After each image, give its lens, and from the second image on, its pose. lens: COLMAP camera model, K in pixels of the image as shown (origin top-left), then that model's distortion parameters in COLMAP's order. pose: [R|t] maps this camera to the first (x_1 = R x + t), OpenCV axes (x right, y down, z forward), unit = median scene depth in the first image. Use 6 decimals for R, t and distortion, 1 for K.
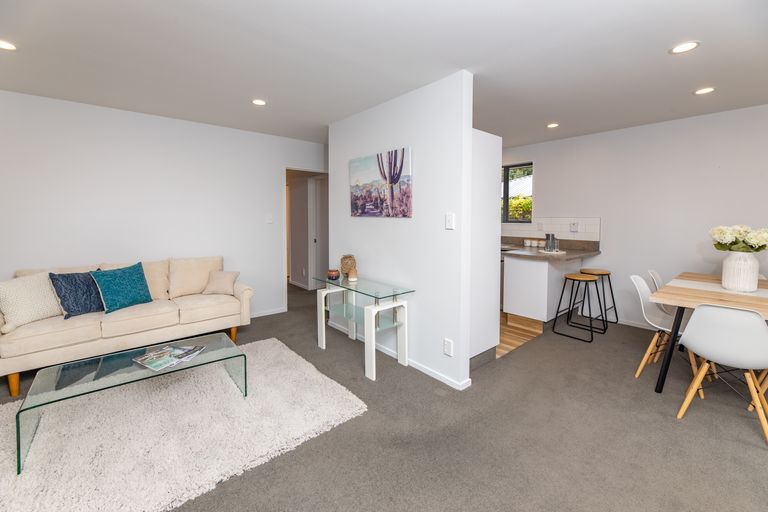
lens RADIAL K [[318.4, 0, 381.4], [0, 318.4, 232.4], [0, 0, 1]] dist [-0.000728, -0.000134]
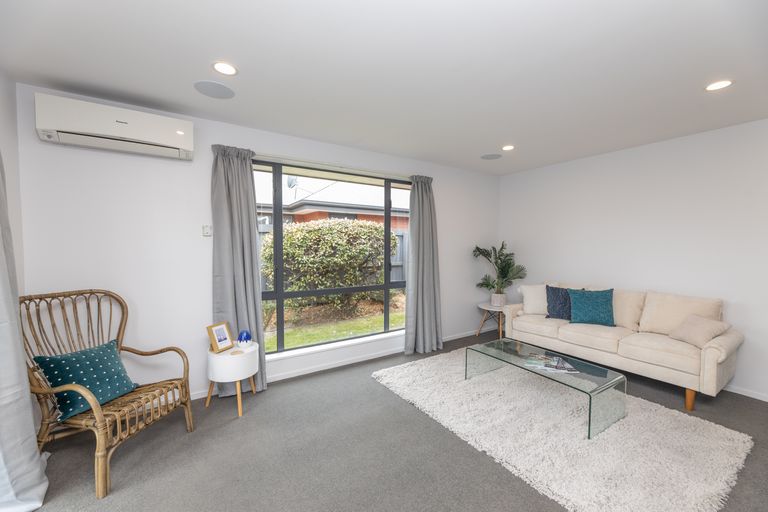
lens RADIAL K [[314.1, 0, 384.0], [0, 314.1, 256.0], [0, 0, 1]] dist [-0.000092, -0.000040]
pose [[-0.113488, 0.031300, -0.993046, 0.247716], [-0.054908, 0.997778, 0.037725, -0.009067], [0.992021, 0.058808, -0.111517, 0.222480]]
